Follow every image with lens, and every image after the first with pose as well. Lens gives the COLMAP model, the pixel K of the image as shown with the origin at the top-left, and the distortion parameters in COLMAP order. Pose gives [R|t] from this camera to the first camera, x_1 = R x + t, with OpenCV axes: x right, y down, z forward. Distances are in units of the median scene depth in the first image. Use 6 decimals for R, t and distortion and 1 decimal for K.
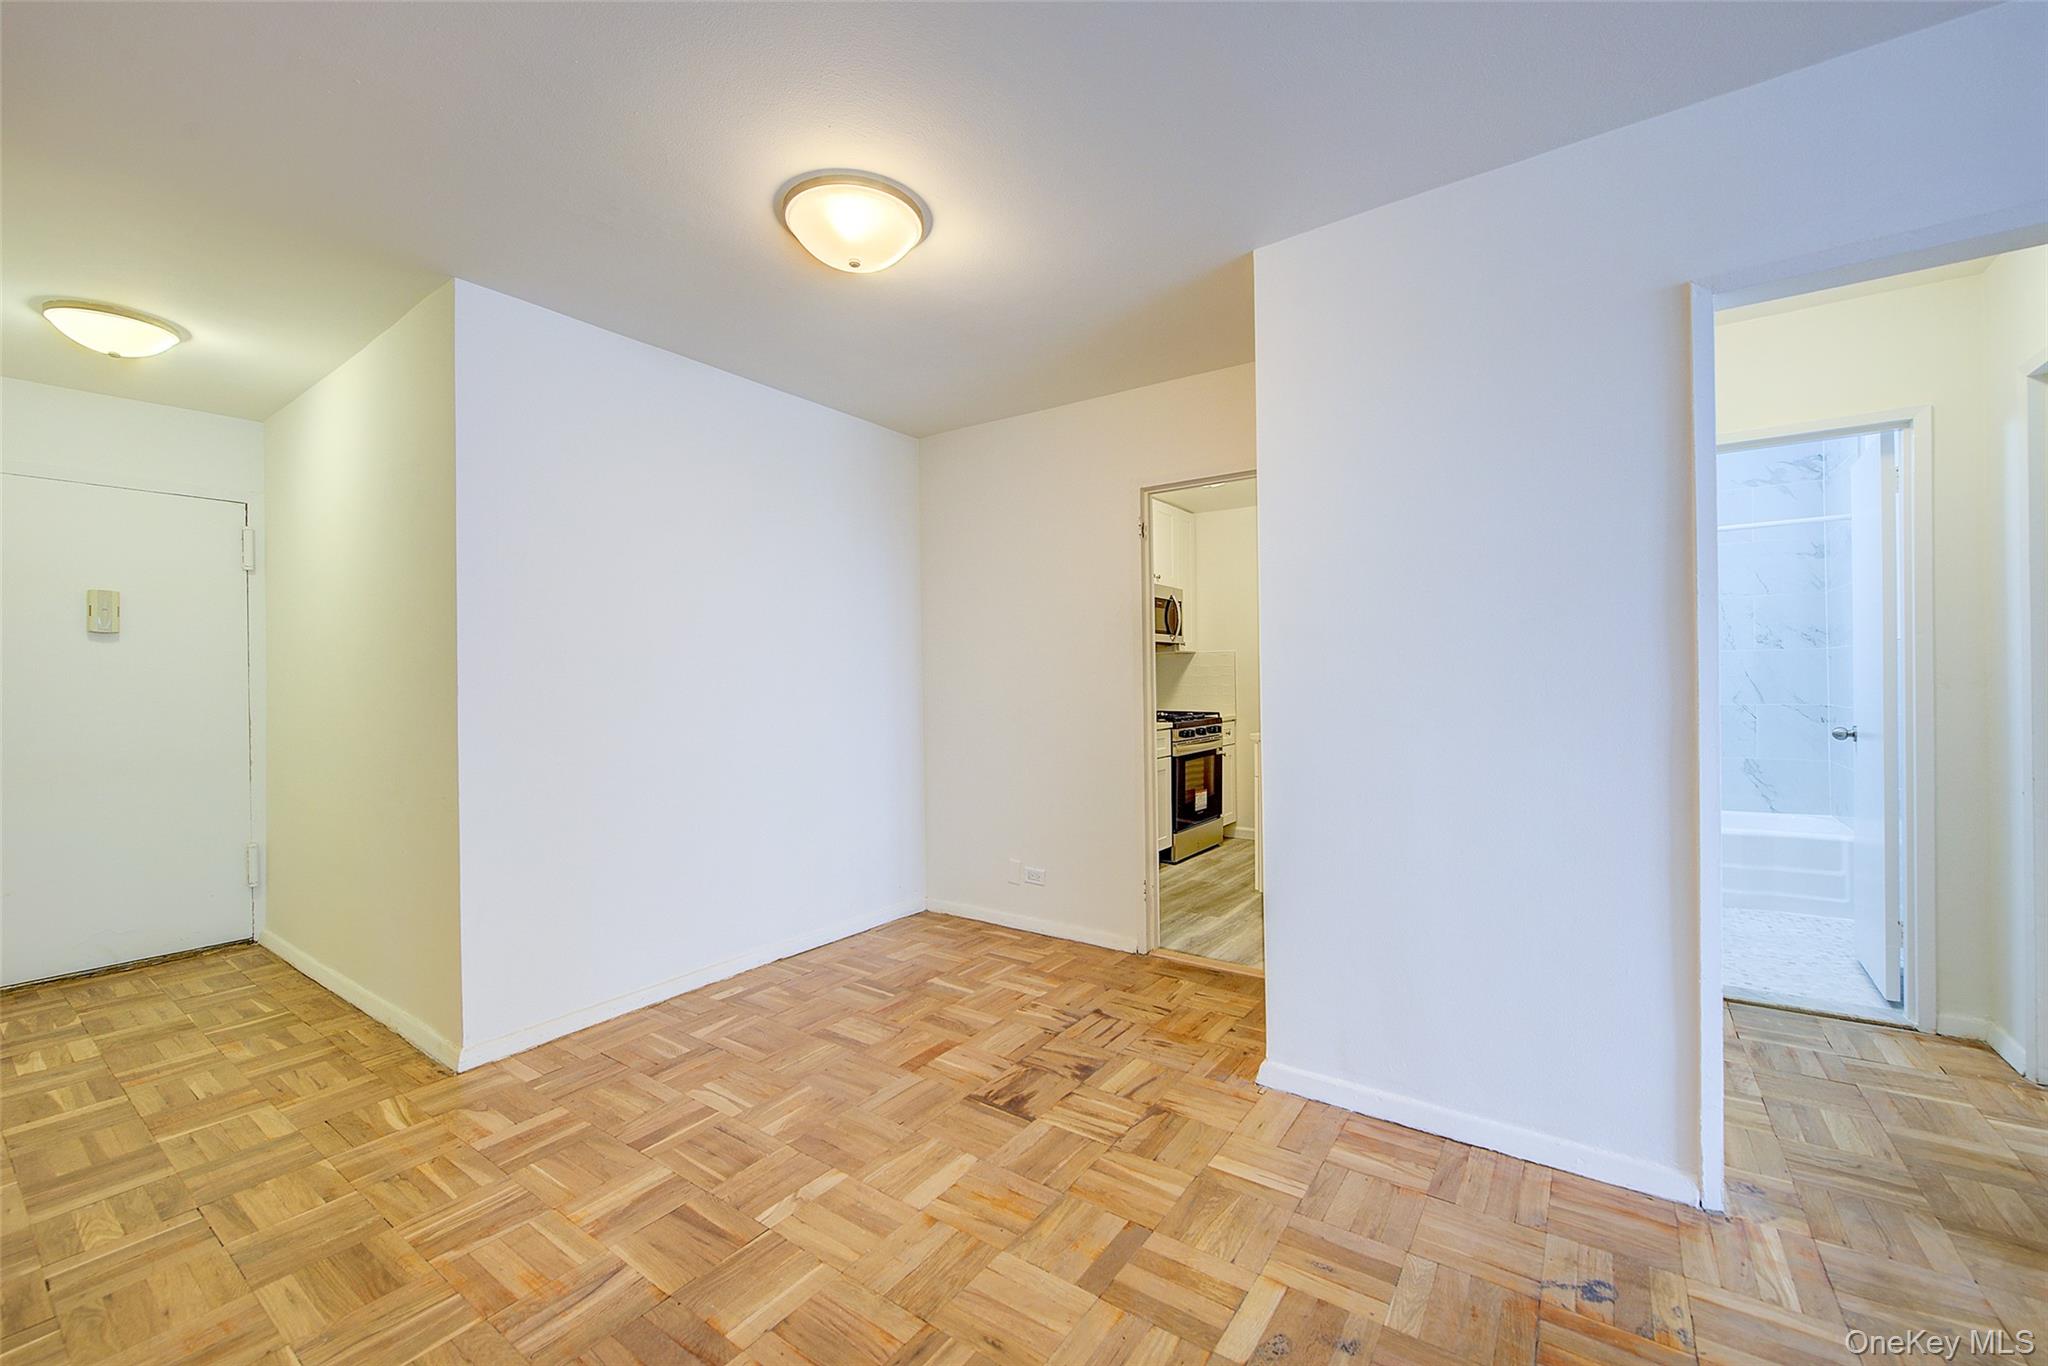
lens RADIAL K [[816.0, 0, 1029.3], [0, 816.0, 682.3], [0, 0, 1]] dist [0.000325, 0.000589]
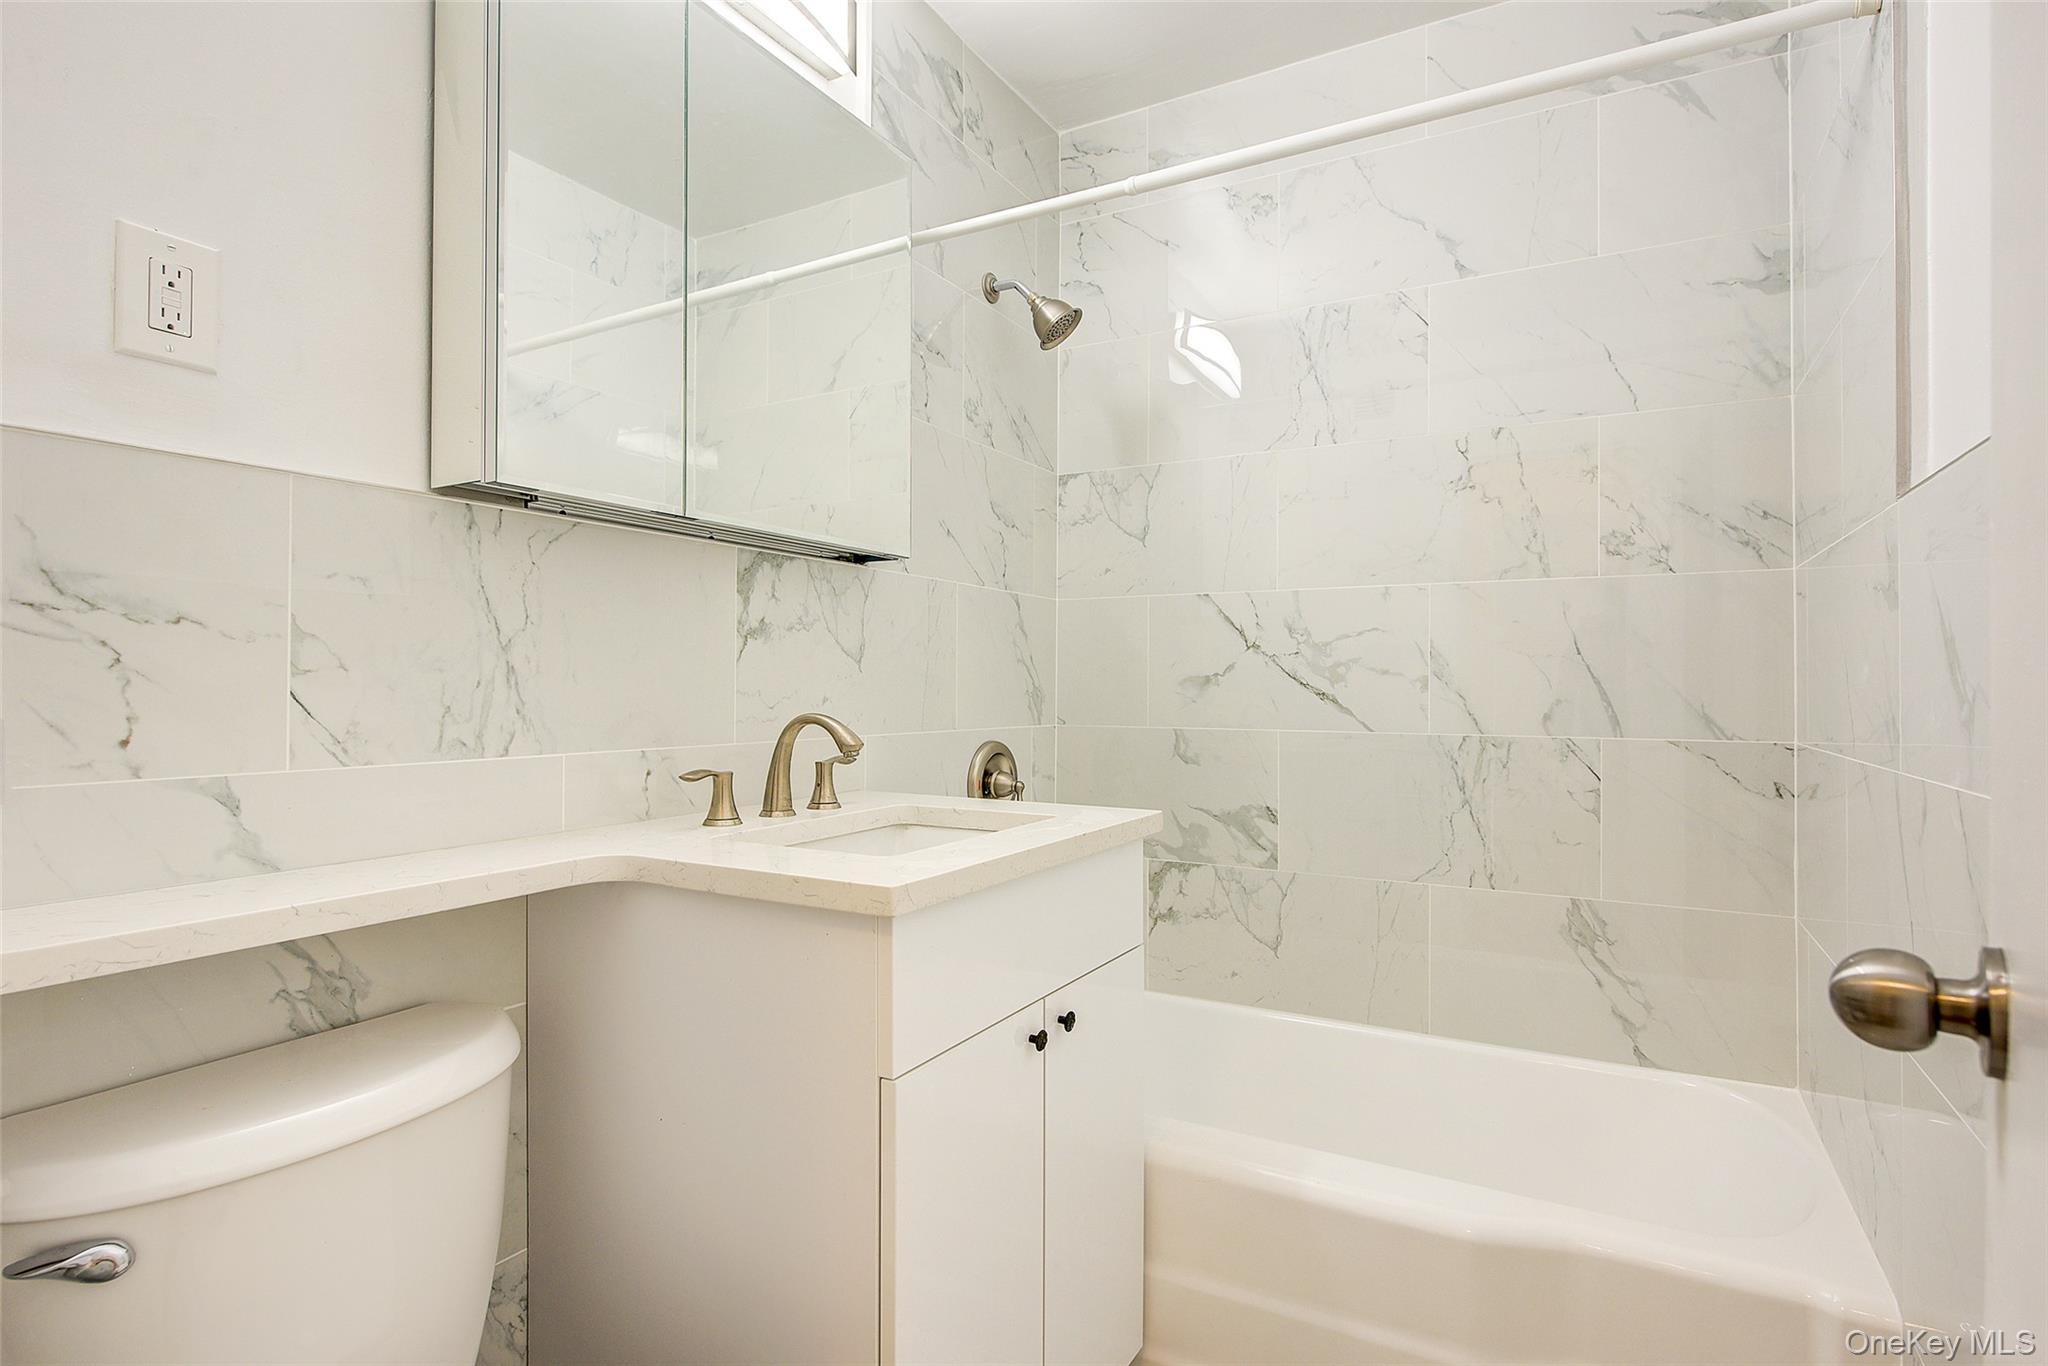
lens RADIAL K [[1014.3, 0, 1015.1], [0, 1014.3, 685.7], [0, 0, 1]] dist [-0.002875, -0.000361]
pose [[0.992419, 0.017801, 0.121606, 1.706180], [-0.017309, 0.999837, -0.005099, 0.033260], [-0.121677, 0.002956, 0.992565, 1.751928]]
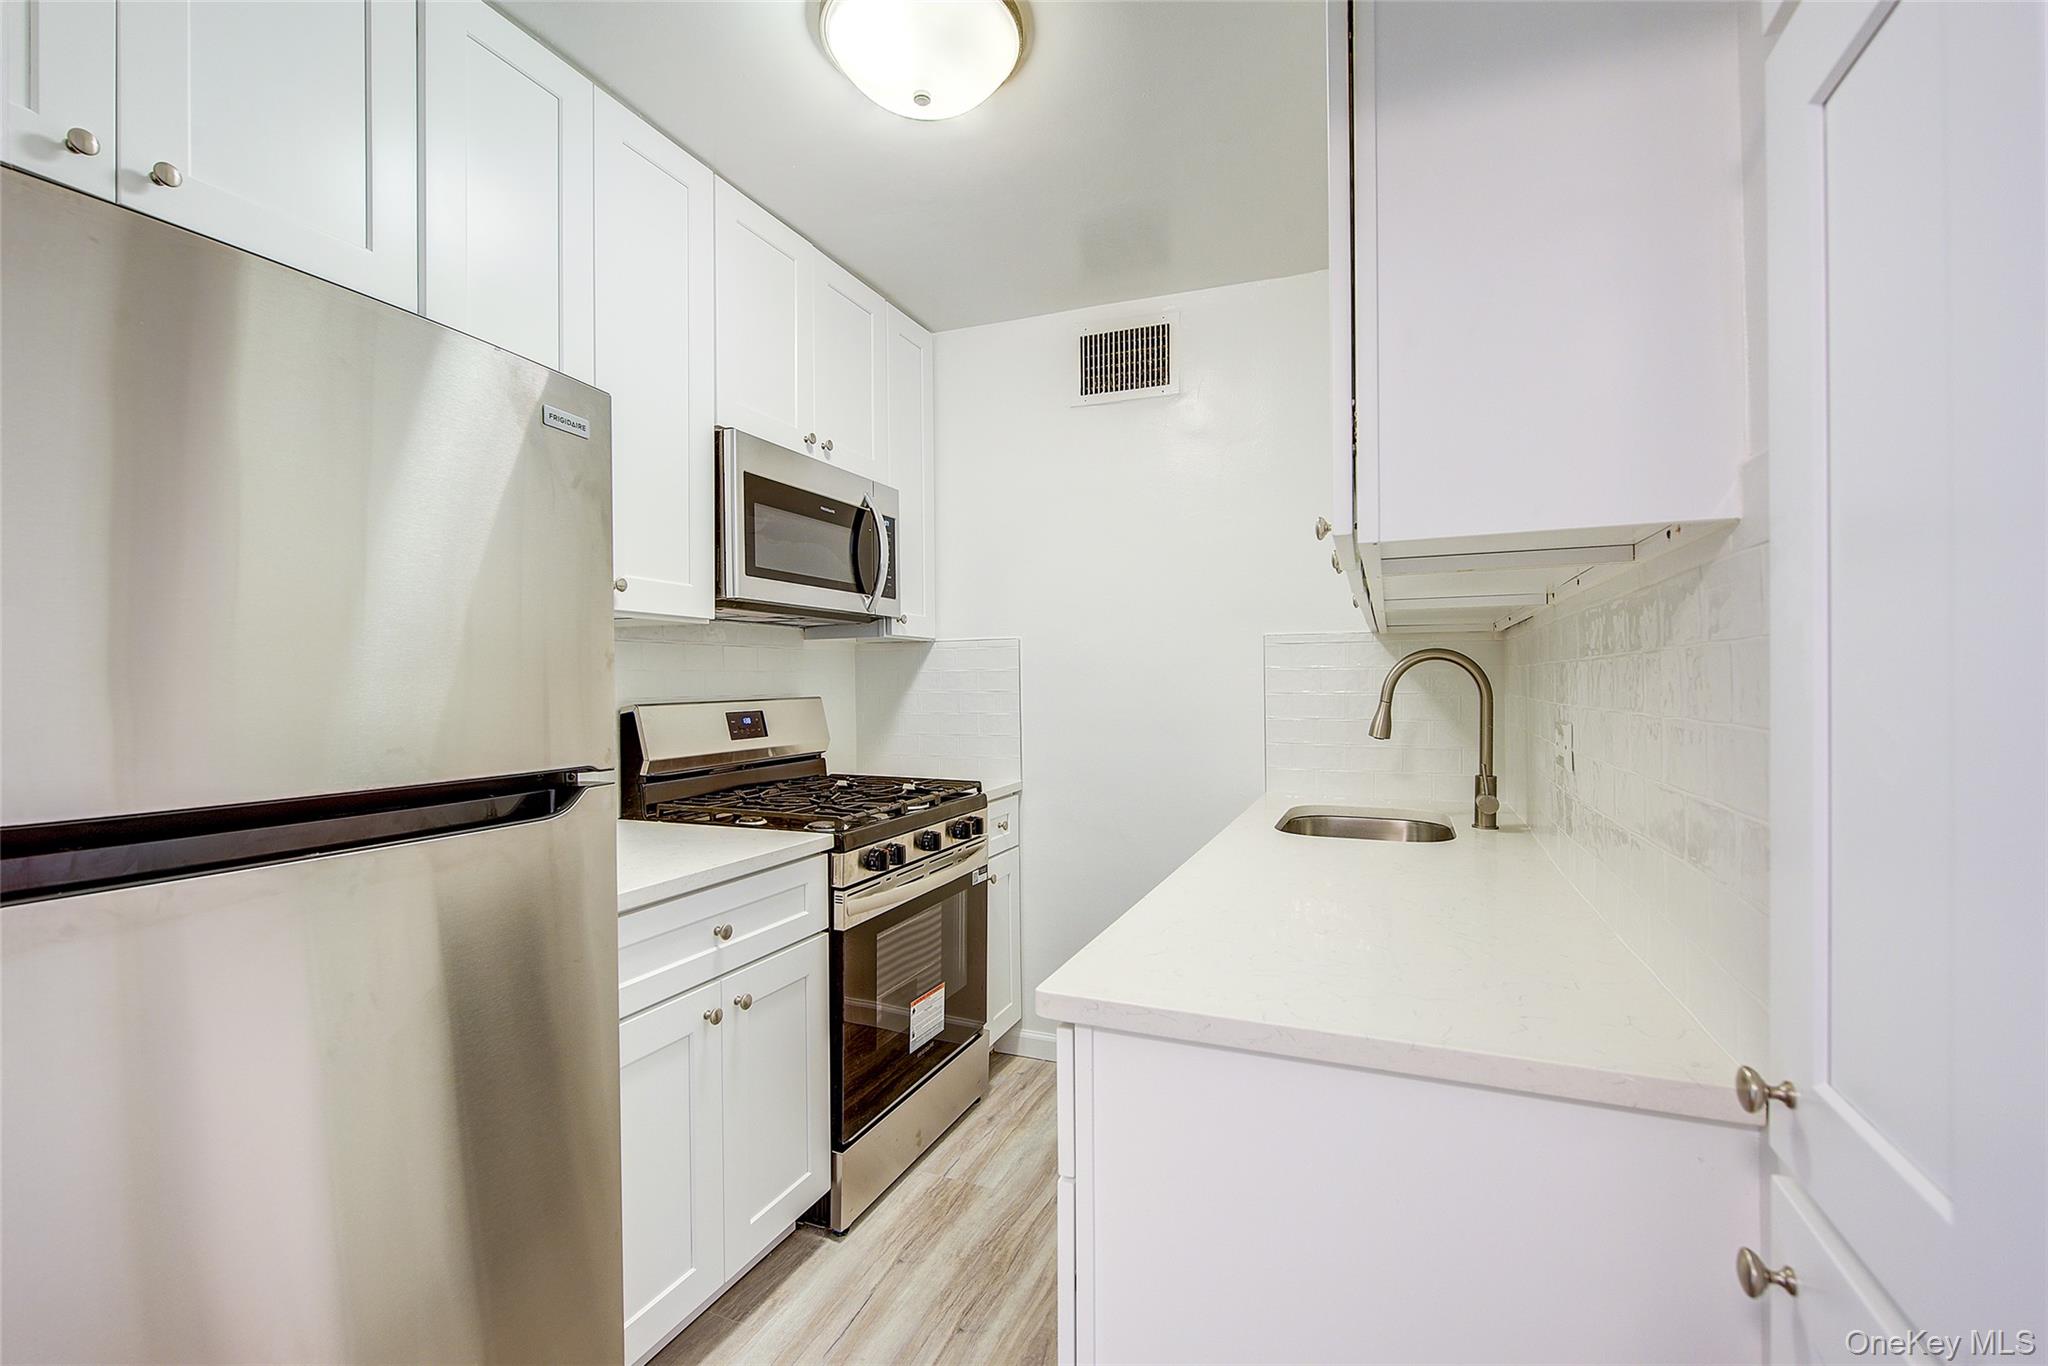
lens RADIAL K [[899.7, 0, 1023.4], [0, 899.7, 688.0], [0, 0, 1]] dist [-0.000071, 0.000004]
pose [[0.972960, 0.008221, 0.230829, 0.145463], [-0.006613, 0.999948, -0.007735, -0.008207], [-0.230880, 0.006000, 0.972964, 0.538509]]
